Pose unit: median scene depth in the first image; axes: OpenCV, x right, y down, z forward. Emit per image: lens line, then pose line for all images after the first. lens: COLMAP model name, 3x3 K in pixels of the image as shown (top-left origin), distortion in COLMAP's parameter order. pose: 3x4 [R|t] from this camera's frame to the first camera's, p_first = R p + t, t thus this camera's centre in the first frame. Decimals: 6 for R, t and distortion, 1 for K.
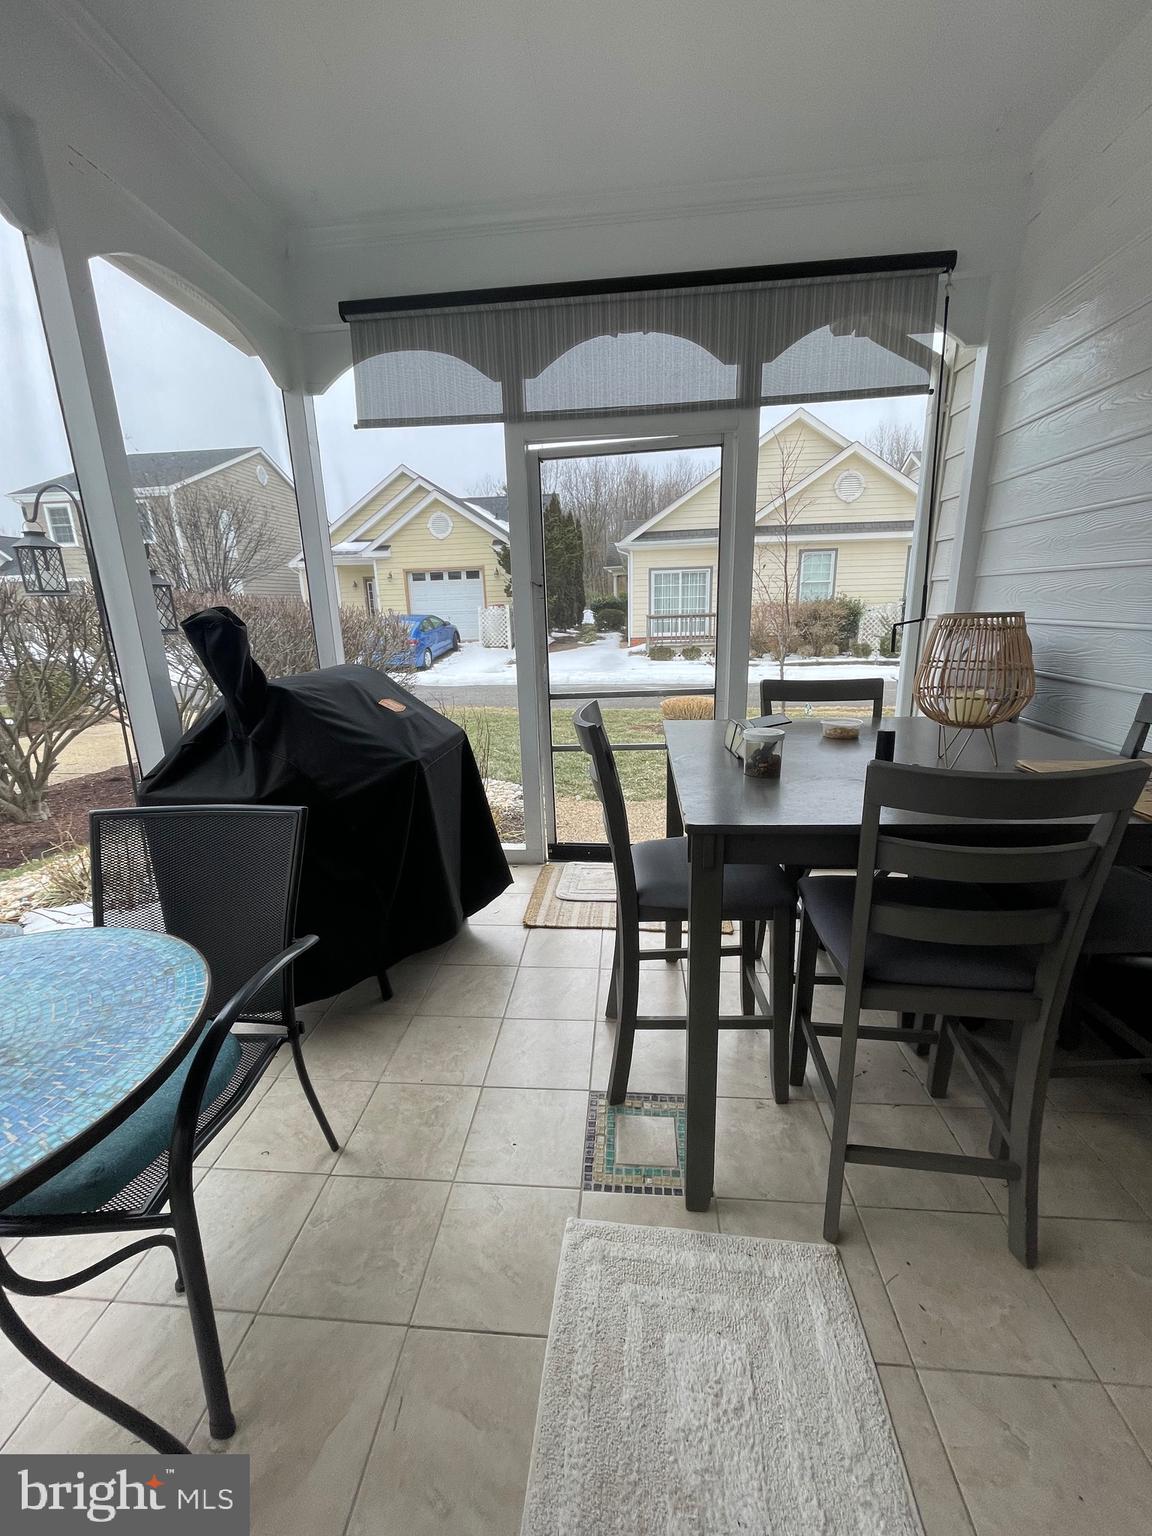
lens RADIAL K [[617.5, 0, 576.0], [0, 617.5, 768.0], [0, 0, 1]] dist [-0.004857, -0.000038]
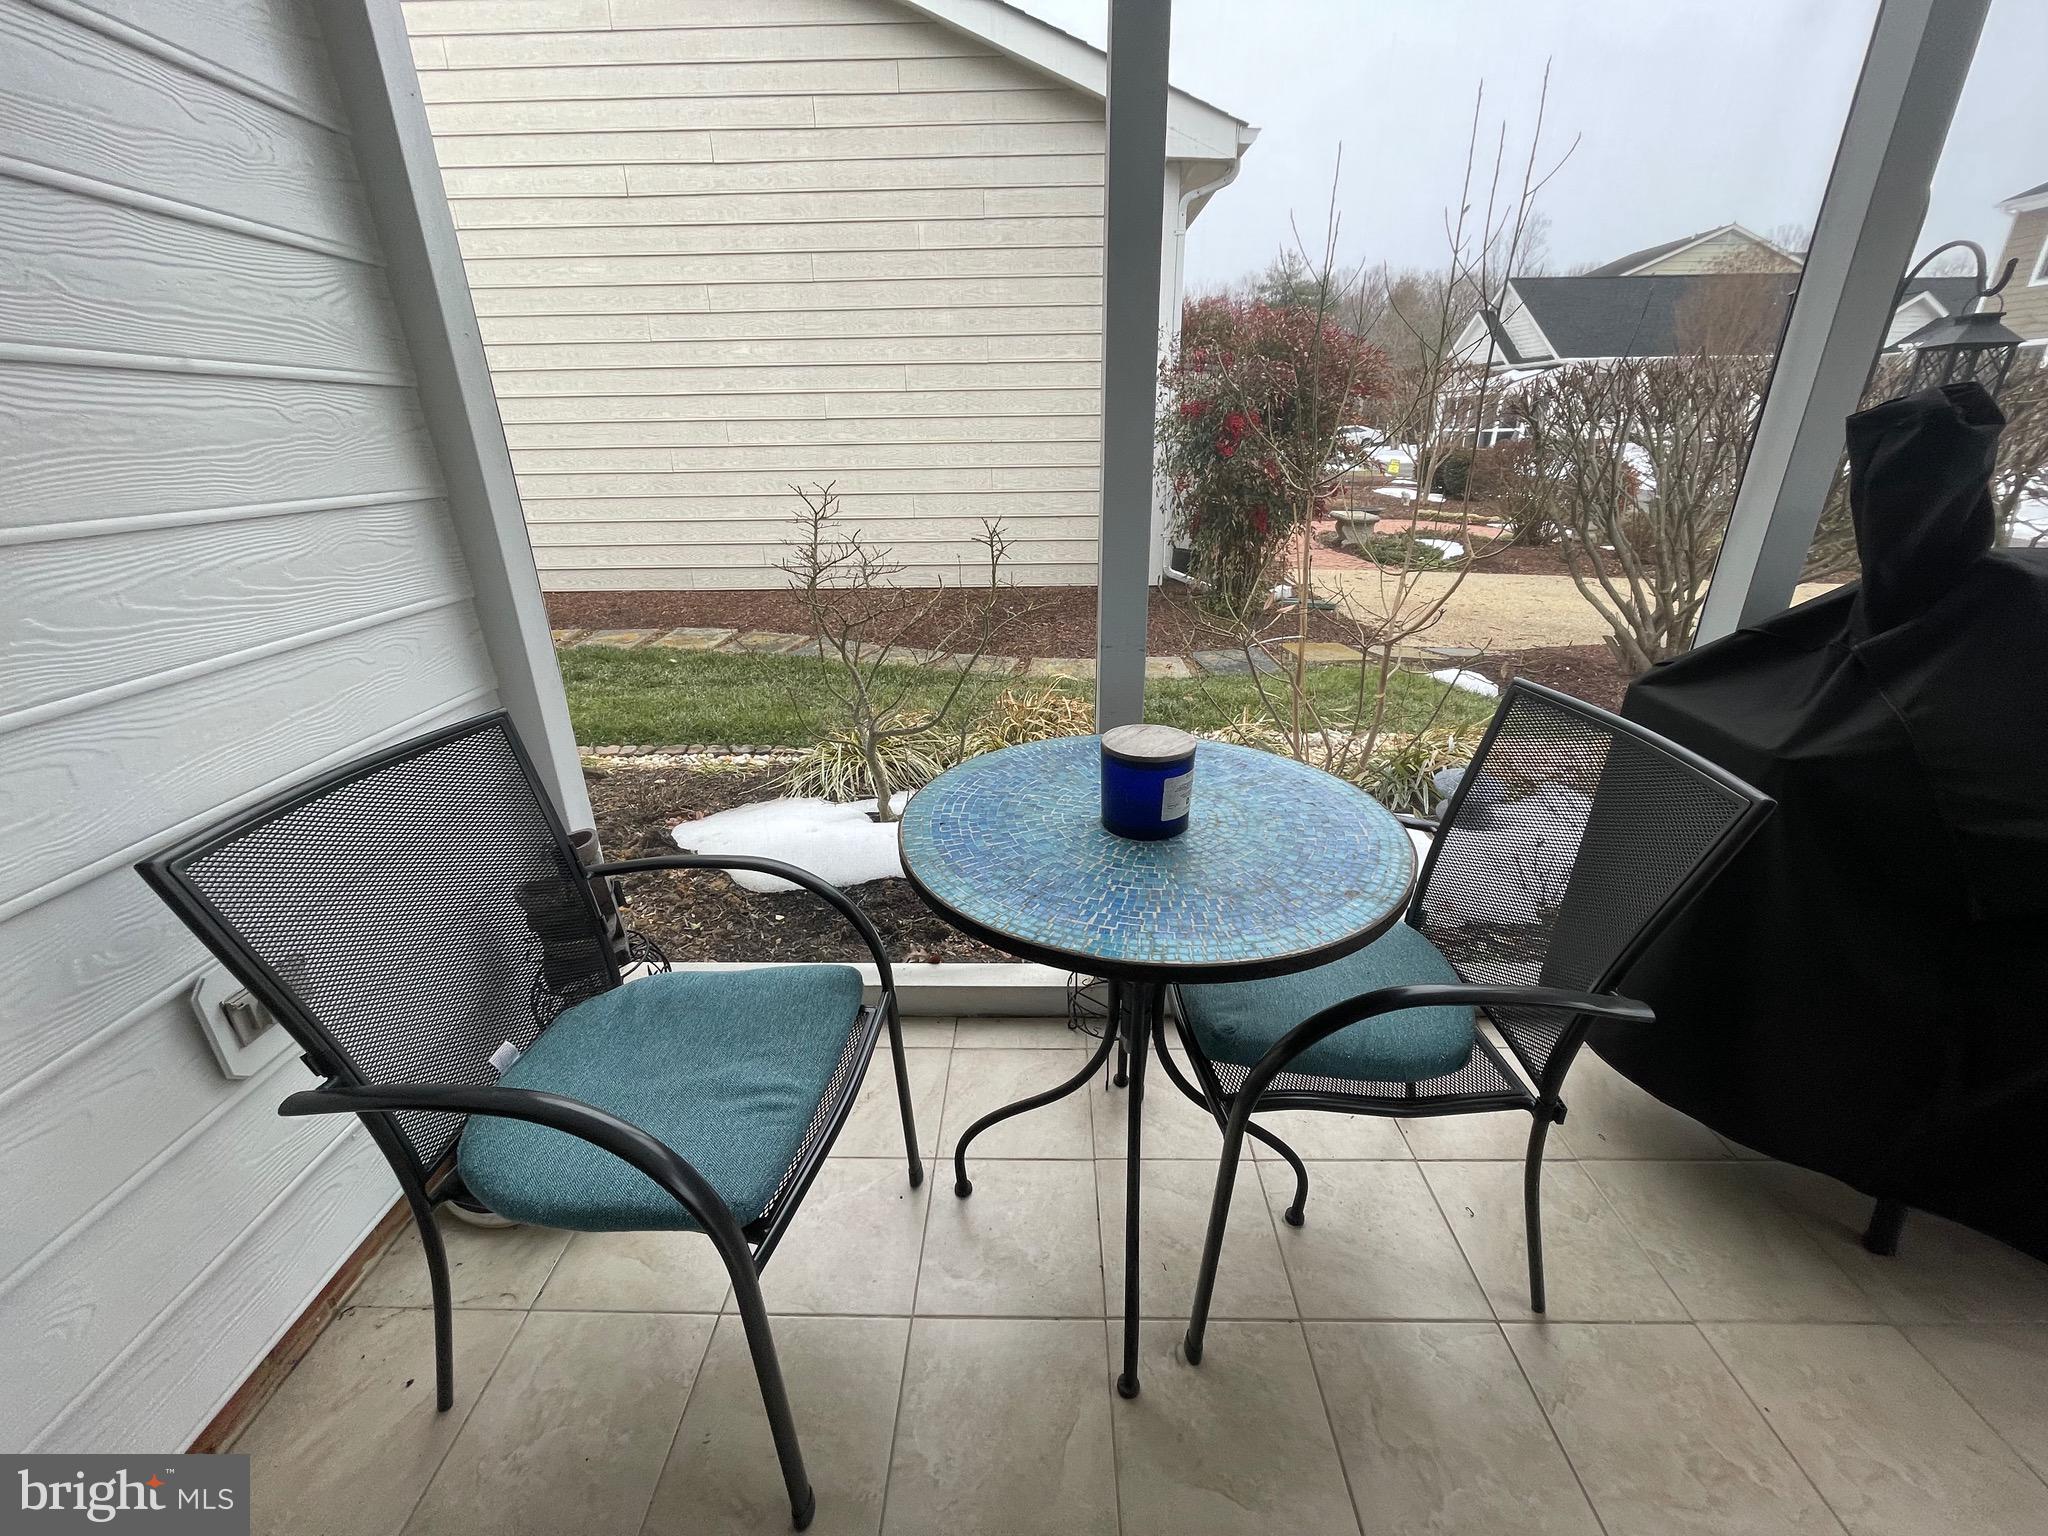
lens RADIAL K [[806.4, 0, 1027.0], [0, 806.4, 757.0], [0, 0, 1]] dist [-0.001159, -0.000006]
pose [[0.073171, 0.400488, -0.913376, 0.100605], [-0.247927, 0.894385, 0.372300, -0.059635], [0.966011, 0.199209, 0.164735, 0.281260]]
